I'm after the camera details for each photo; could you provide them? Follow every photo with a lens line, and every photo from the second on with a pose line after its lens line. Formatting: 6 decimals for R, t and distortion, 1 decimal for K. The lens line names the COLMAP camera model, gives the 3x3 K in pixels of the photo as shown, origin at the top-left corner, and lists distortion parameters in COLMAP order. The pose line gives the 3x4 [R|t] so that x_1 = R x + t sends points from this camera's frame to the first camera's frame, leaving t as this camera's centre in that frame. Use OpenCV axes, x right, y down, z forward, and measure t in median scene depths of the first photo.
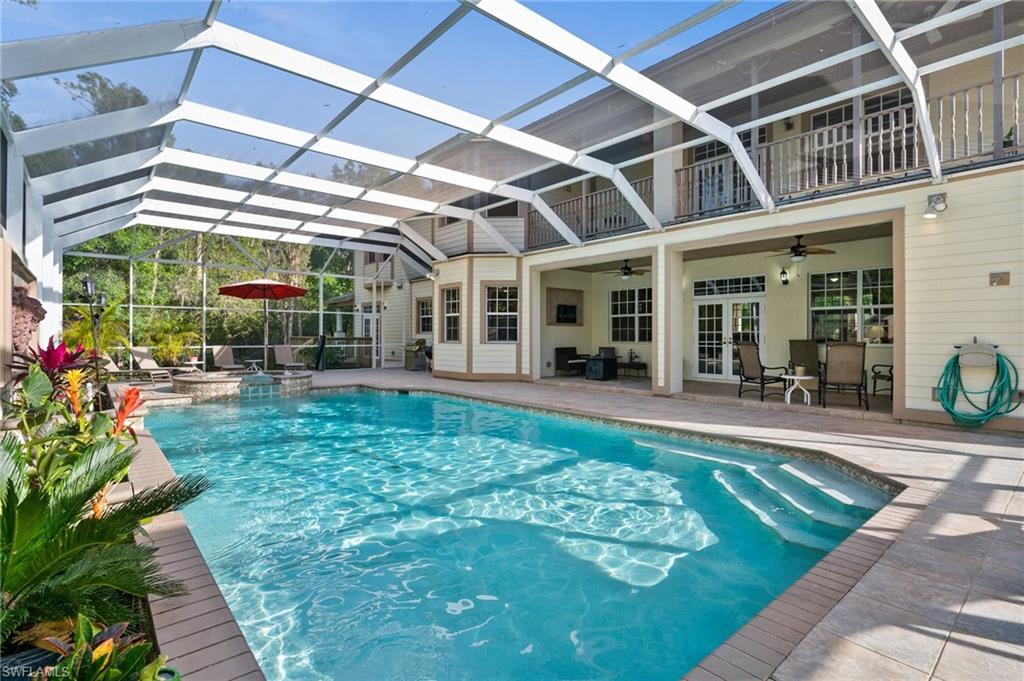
lens RADIAL K [[490.9, 0, 511.4], [0, 490.9, 336.6], [0, 0, 1]] dist [-0.001219, -0.000041]
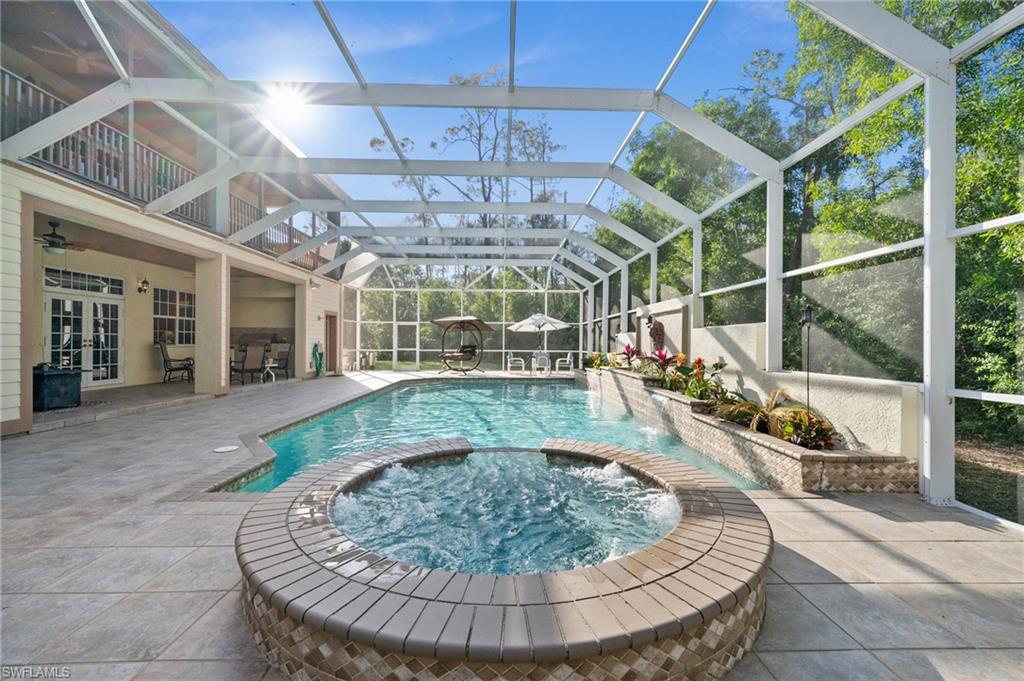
lens RADIAL K [[442.8, 0, 512.8], [0, 442.8, 338.9], [0, 0, 1]] dist [0.000013, -0.000001]
pose [[-0.773492, -0.019595, 0.633503, -0.728730], [-0.023374, 0.999724, 0.002384, -0.020459], [-0.633375, -0.012963, -0.773737, 1.202107]]
